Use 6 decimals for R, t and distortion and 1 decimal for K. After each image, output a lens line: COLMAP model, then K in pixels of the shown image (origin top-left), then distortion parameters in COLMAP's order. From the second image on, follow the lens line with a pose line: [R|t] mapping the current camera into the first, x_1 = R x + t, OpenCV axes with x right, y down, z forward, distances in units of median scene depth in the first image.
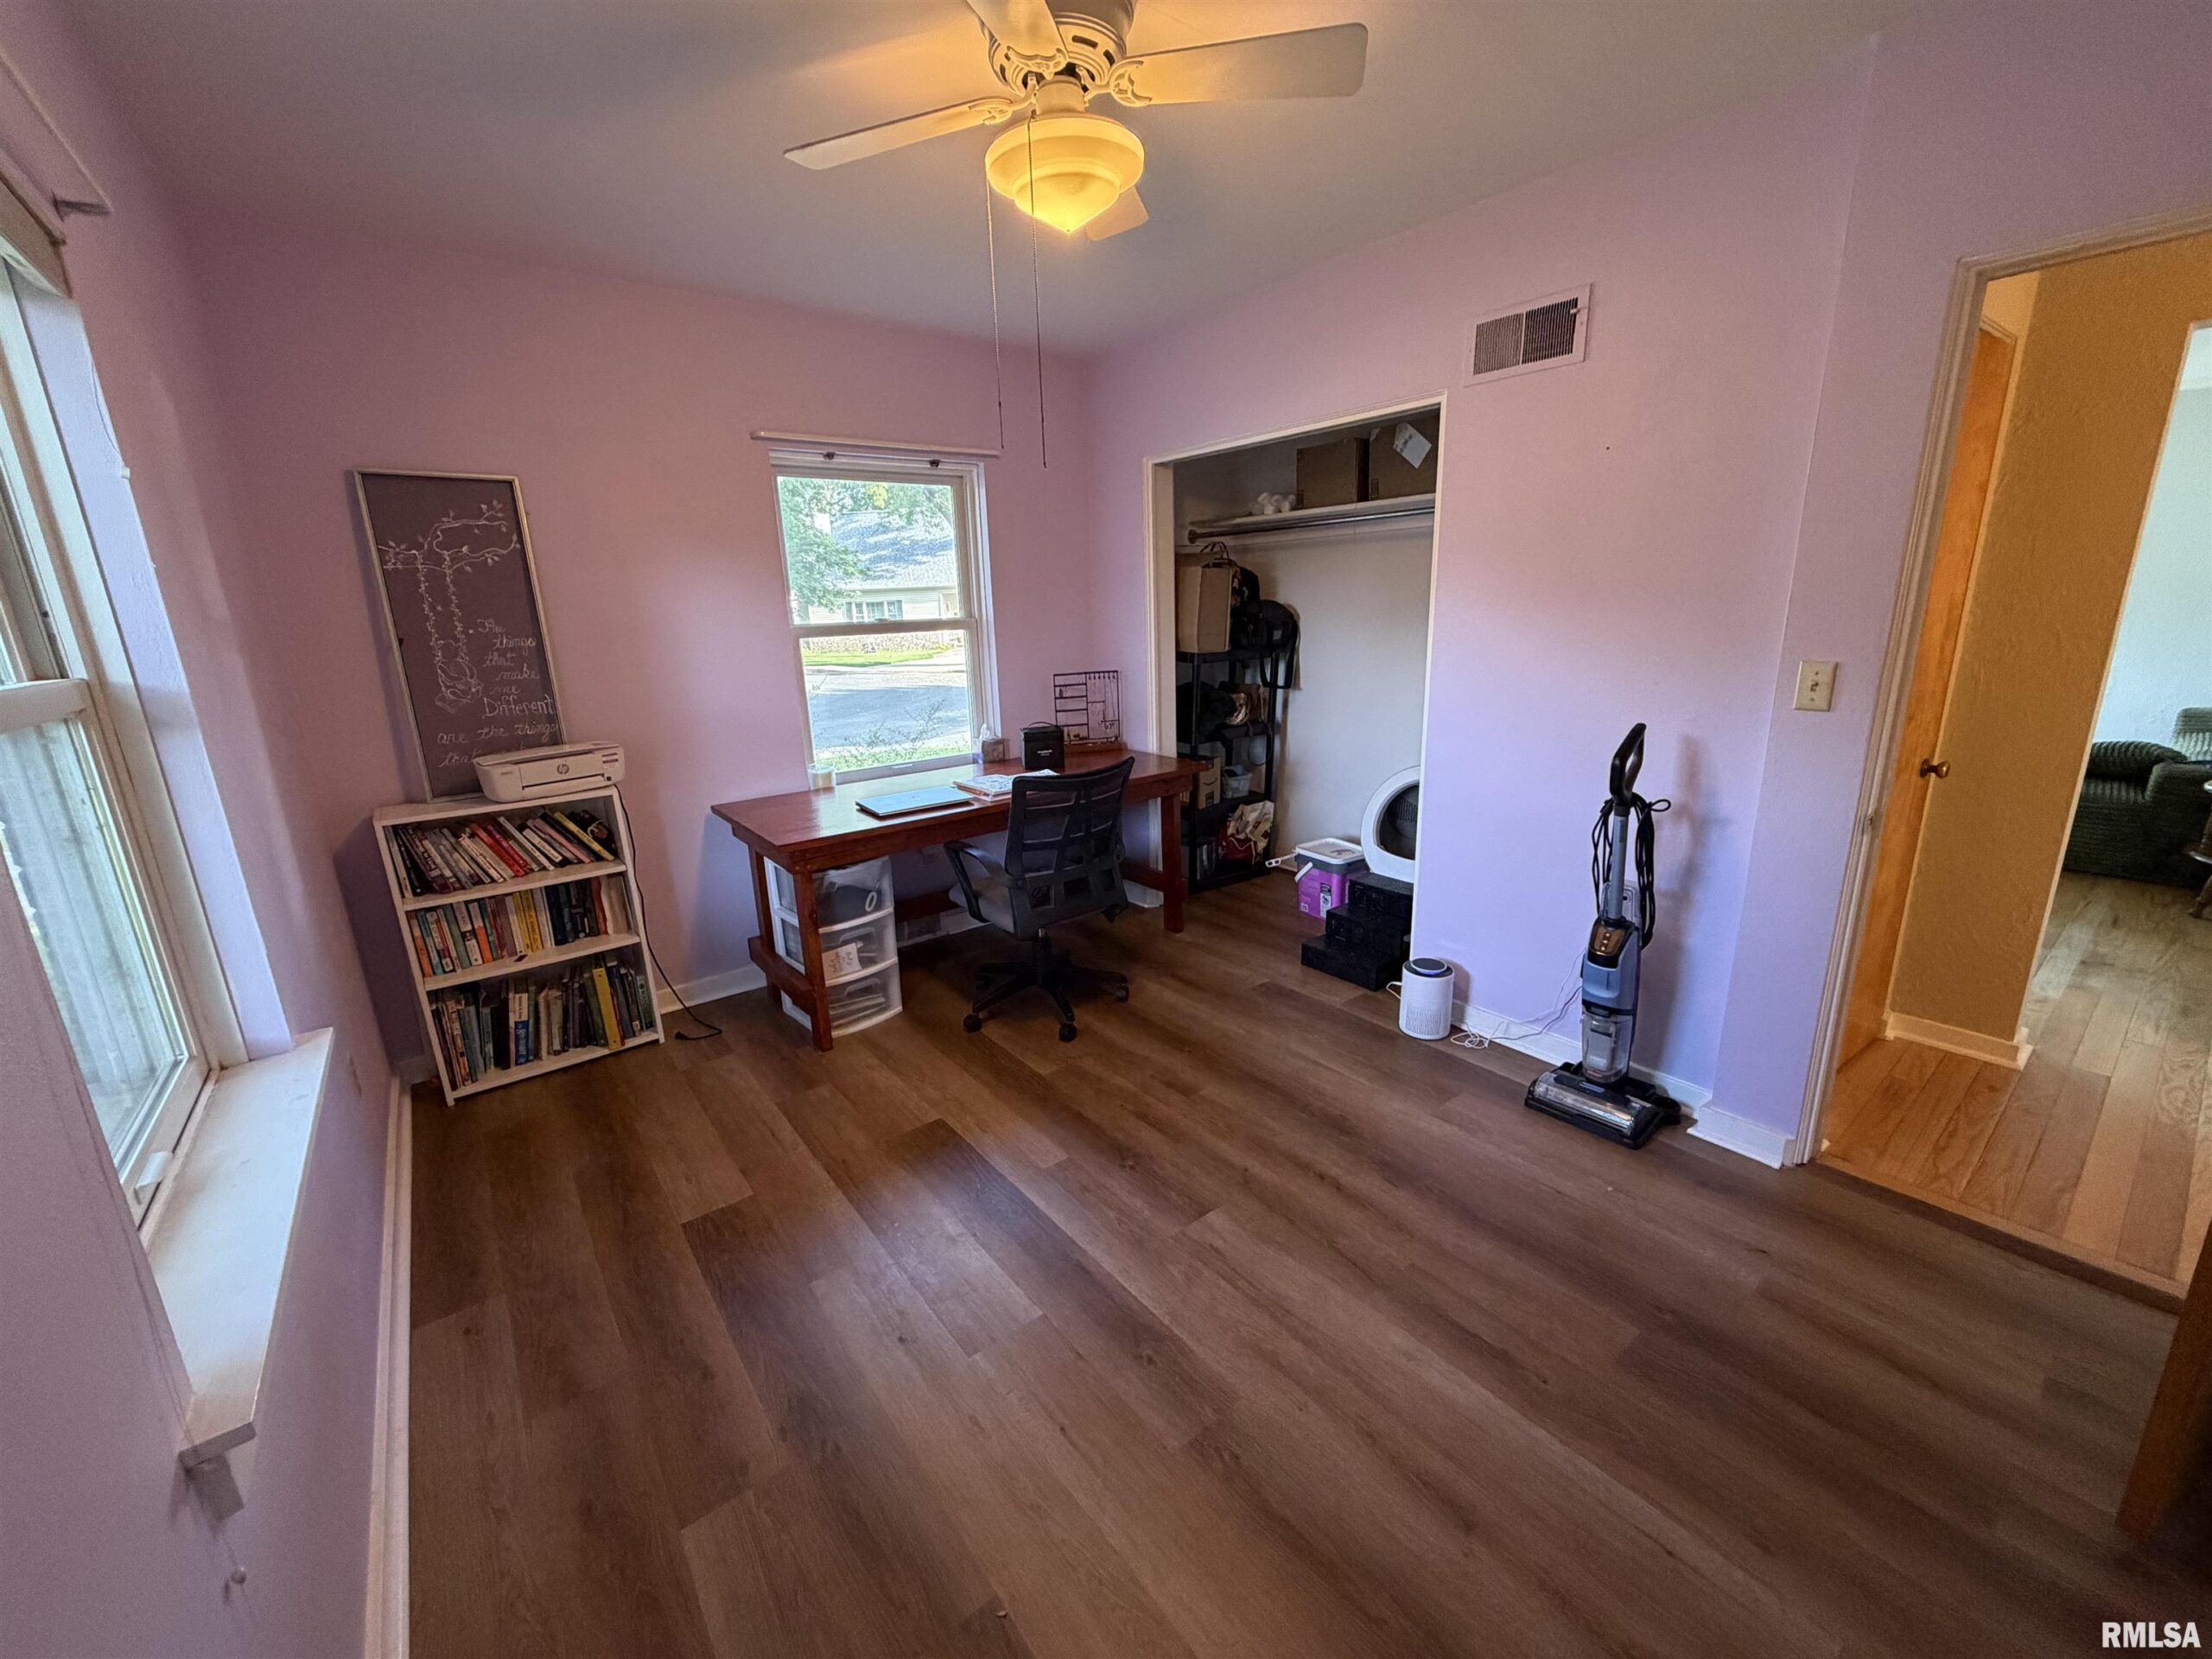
lens RADIAL K [[881.6, 0, 1105.4], [0, 881.6, 816.2], [0, 0, 1]] dist [0.000123, -0.000550]
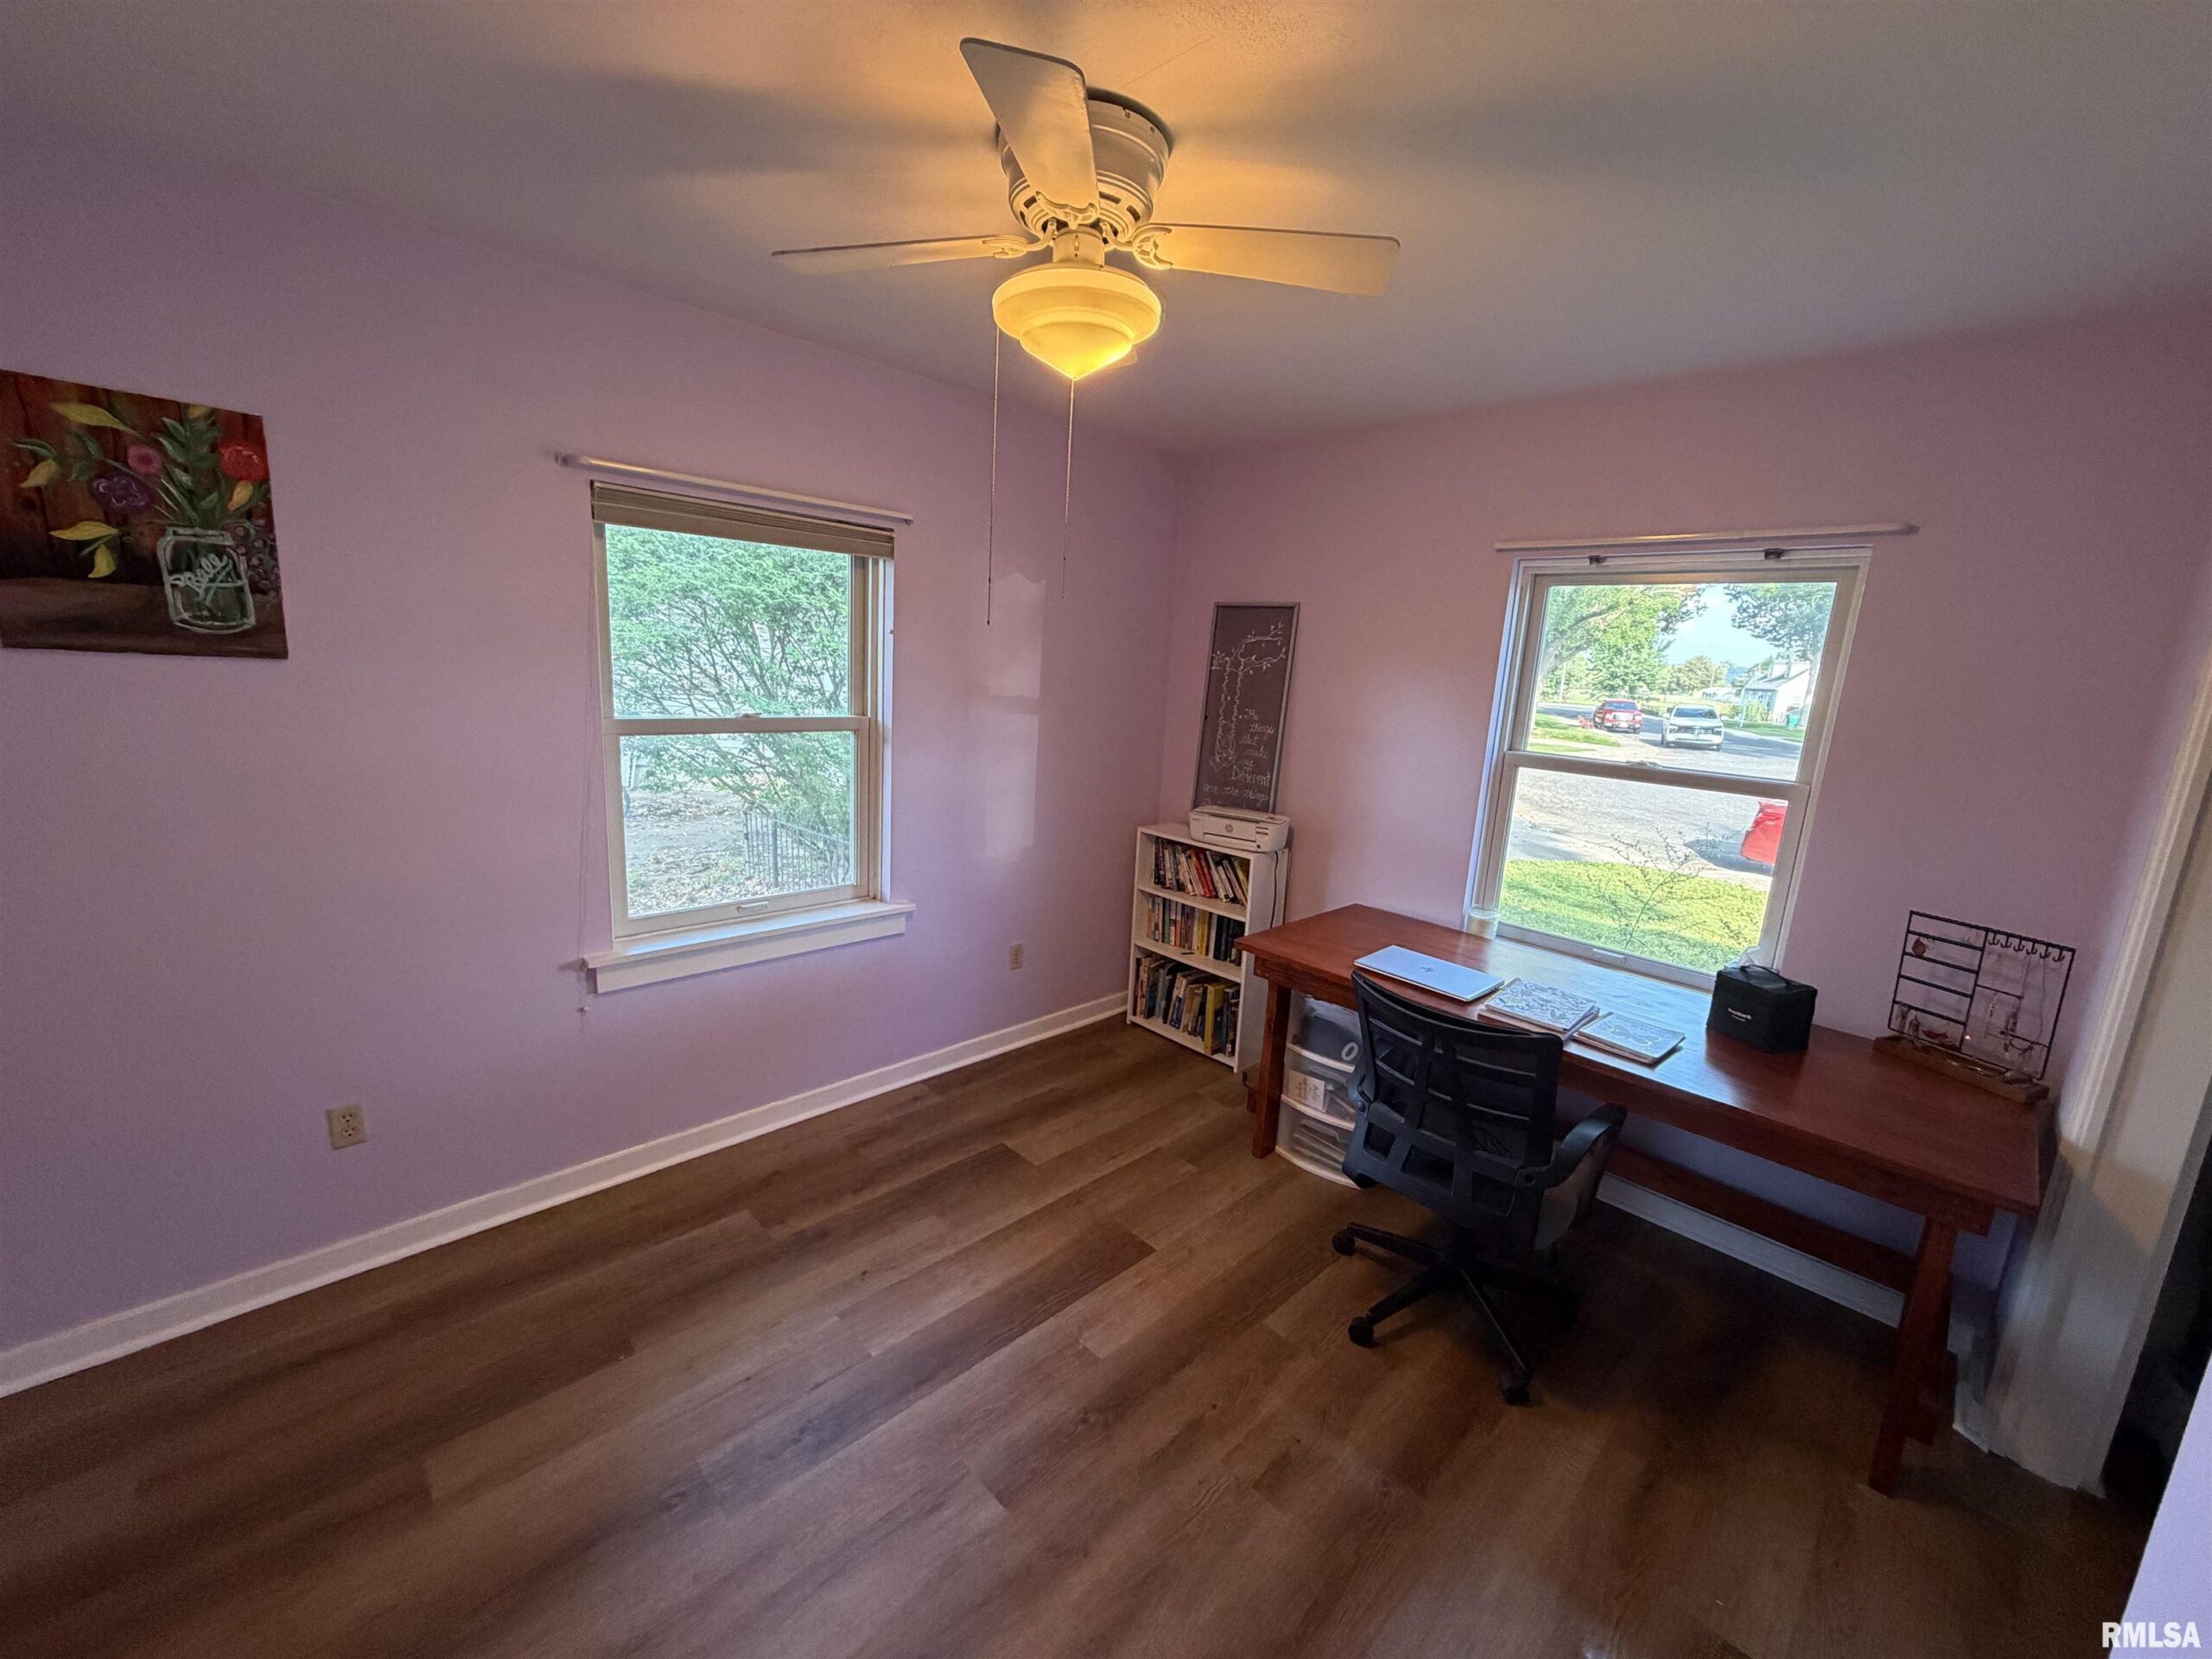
lens RADIAL K [[881.6, 0, 1108.4], [0, 881.6, 830.1], [0, 0, 1]] dist [0.000123, -0.000550]
pose [[0.108548, 0.229910, -0.967140, 0.580927], [-0.296961, 0.935964, 0.189169, -0.233432], [0.948700, 0.266669, 0.169871, 0.601346]]
